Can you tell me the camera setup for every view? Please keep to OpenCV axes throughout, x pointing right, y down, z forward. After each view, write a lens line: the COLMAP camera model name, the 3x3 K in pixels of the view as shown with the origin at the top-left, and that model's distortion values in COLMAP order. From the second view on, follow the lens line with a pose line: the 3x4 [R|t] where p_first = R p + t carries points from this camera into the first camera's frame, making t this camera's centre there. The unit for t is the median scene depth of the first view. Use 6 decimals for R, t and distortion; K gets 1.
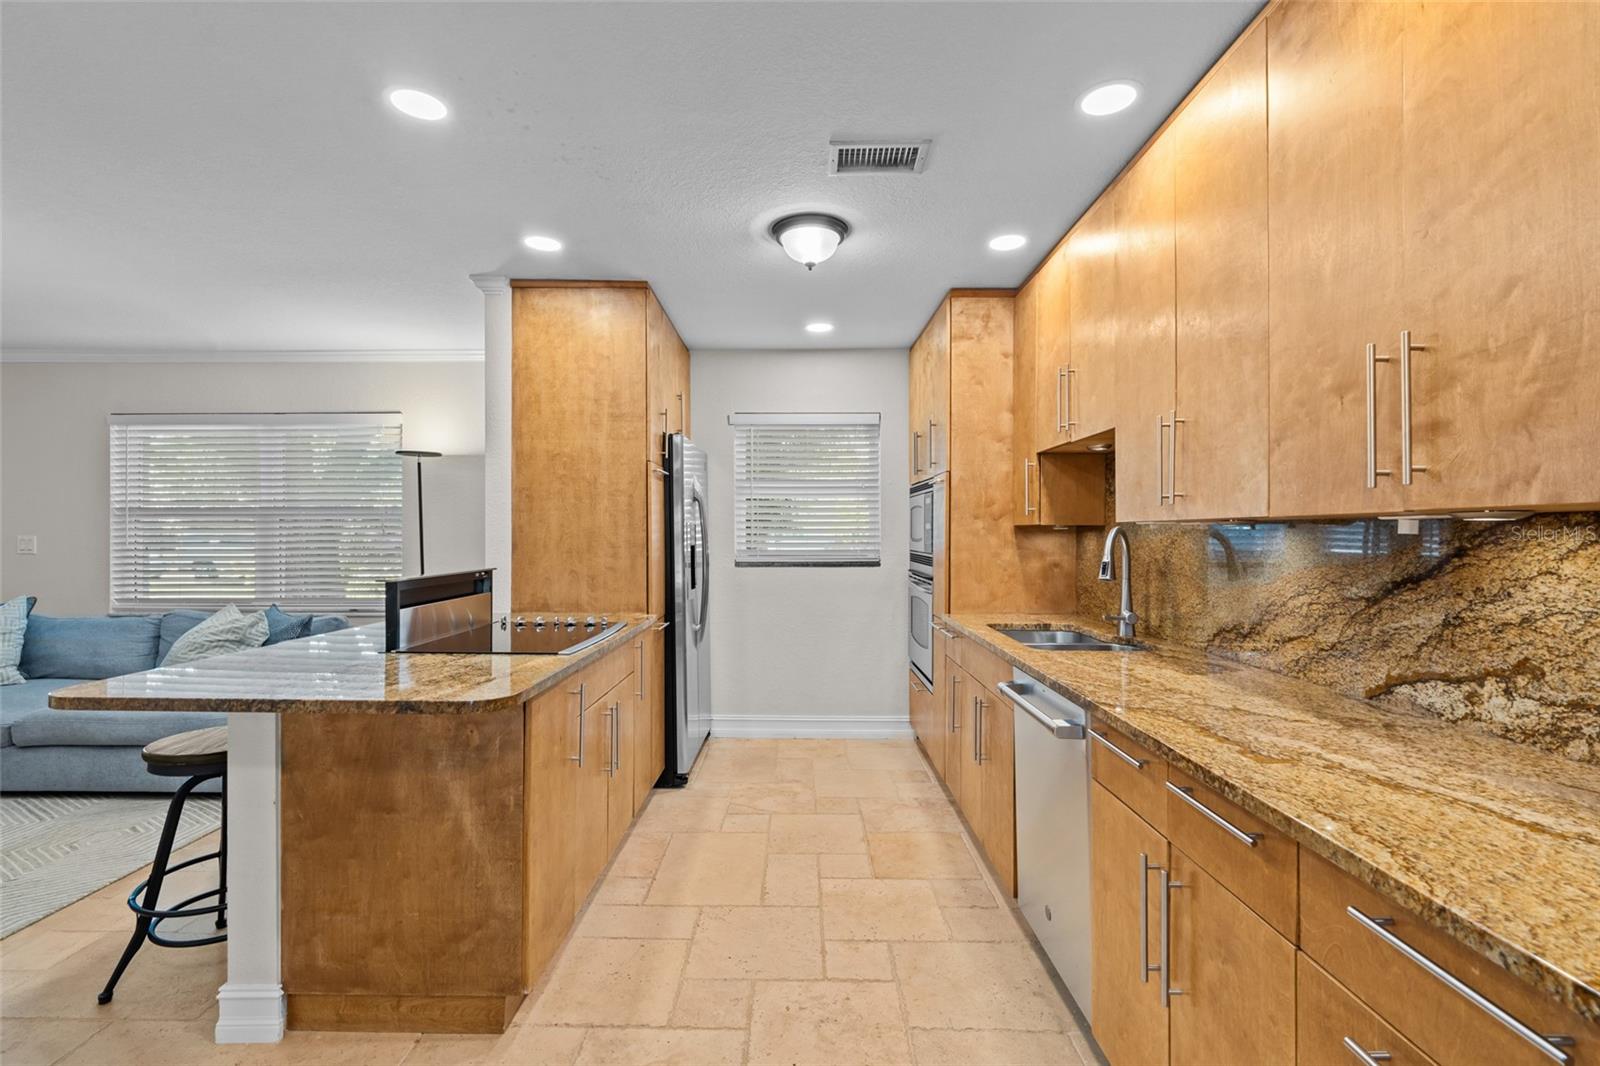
lens RADIAL K [[722.5, 0, 794.6], [0, 722.5, 534.3], [0, 0, 1]] dist [-0.010505, 0.004057]
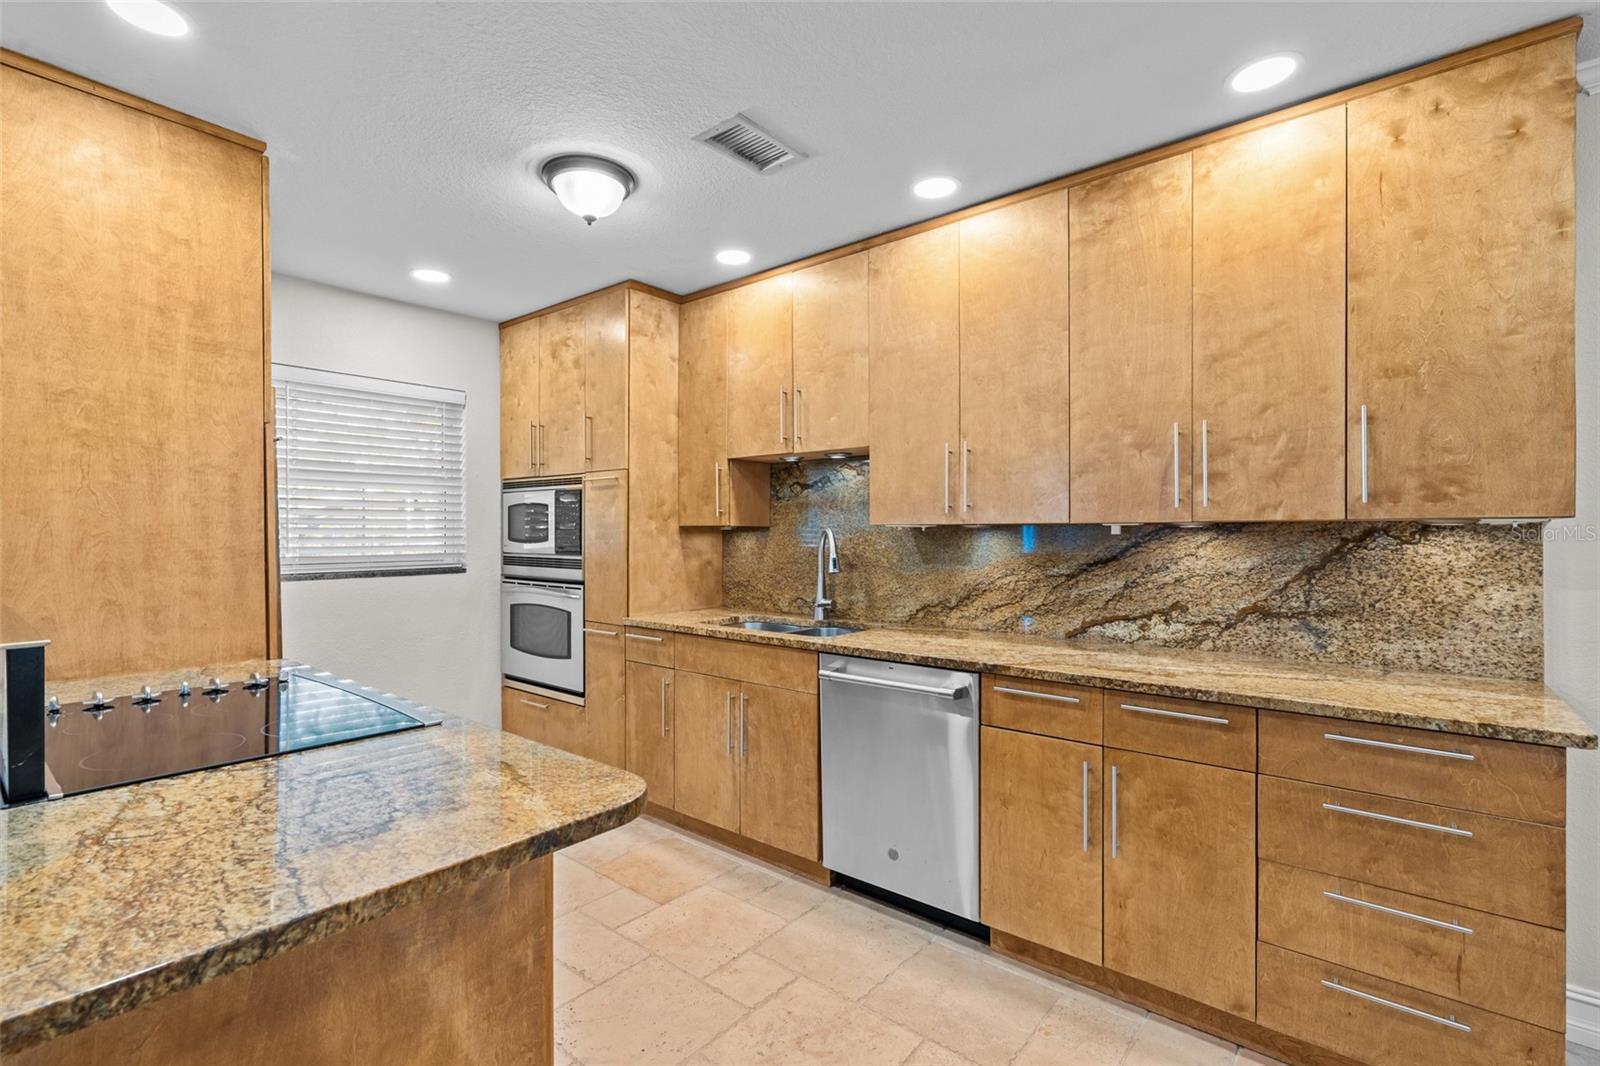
lens RADIAL K [[722.5, 0, 792.0], [0, 722.5, 537.7], [0, 0, 1]] dist [-0.010505, 0.004057]
pose [[0.633075, -0.007309, 0.774056, -0.406191], [0.002006, 0.999968, 0.007801, -0.003100], [-0.774088, -0.003386, 0.633069, 0.230792]]
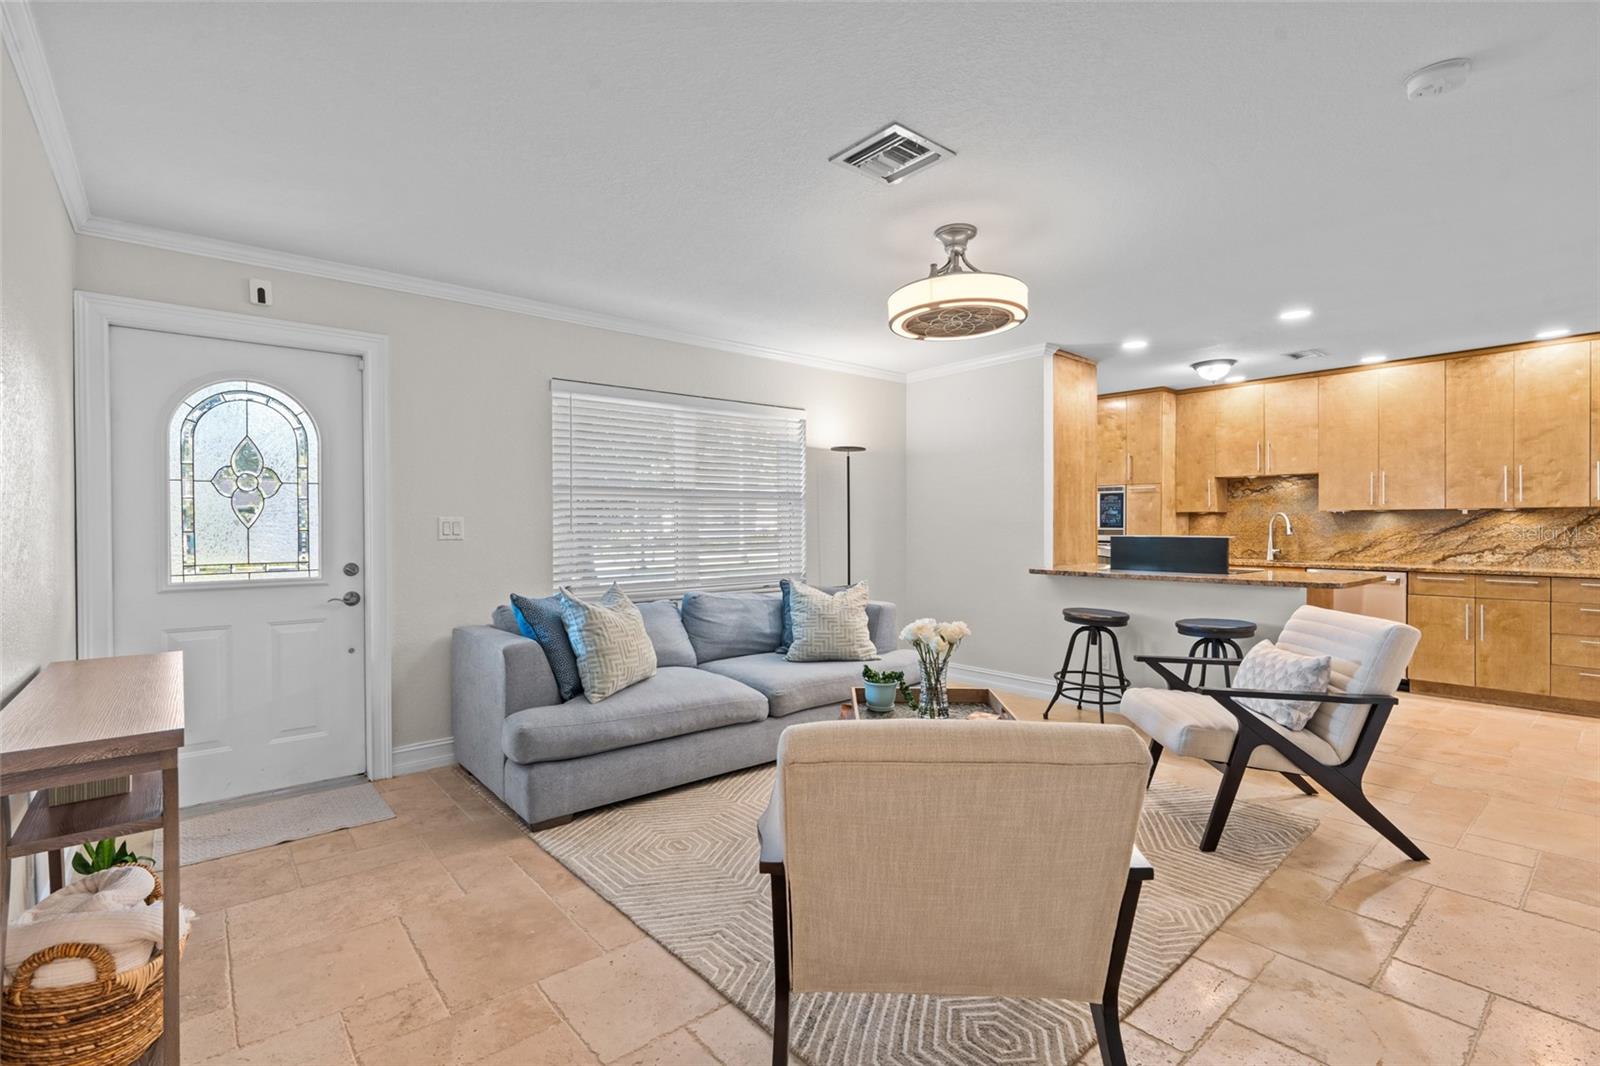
lens RADIAL K [[722.5, 0, 797.3], [0, 722.5, 530.2], [0, 0, 1]] dist [-0.010505, 0.004057]
pose [[0.760339, -0.009006, 0.649464, -1.800693], [0.004147, 0.999951, 0.009011, 0.015687], [-0.649513, -0.004158, 0.760339, 0.190877]]
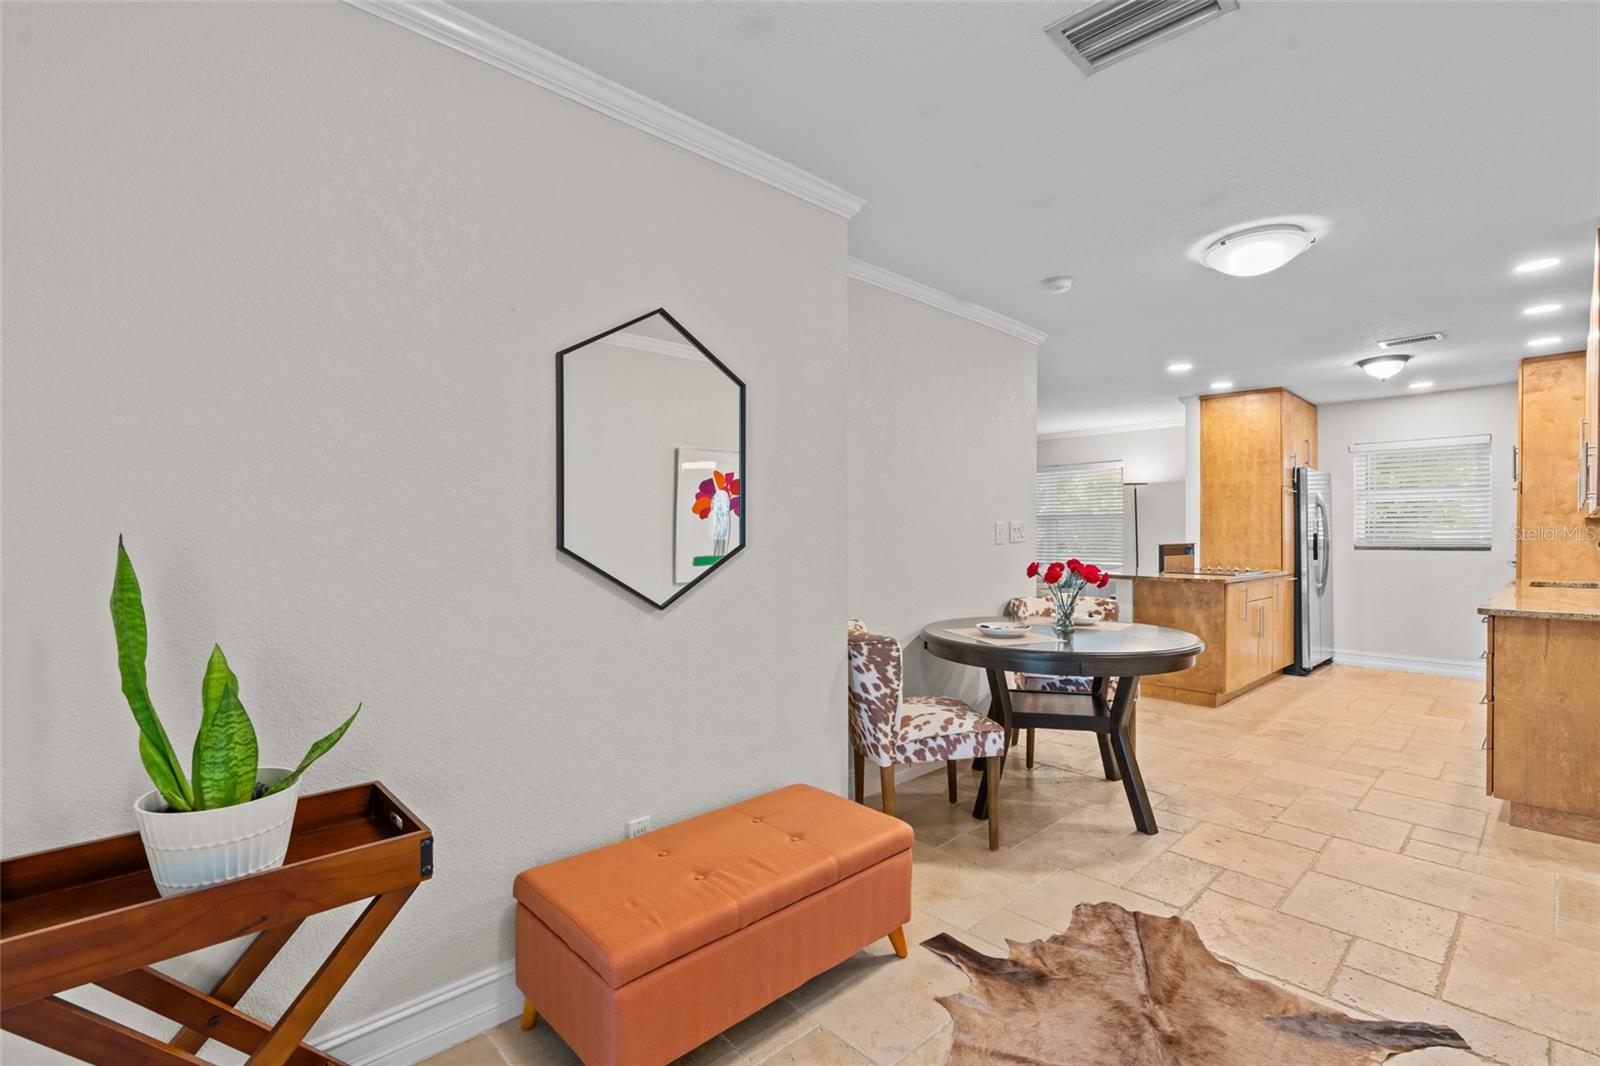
lens RADIAL K [[722.5, 0, 798.2], [0, 722.5, 540.4], [0, 0, 1]] dist [-0.010505, 0.004057]
pose [[0.691858, 0.004106, -0.722022, 0.261709], [0.001436, 0.999974, 0.007062, 0.020355], [0.722032, -0.005923, 0.691834, -1.130766]]
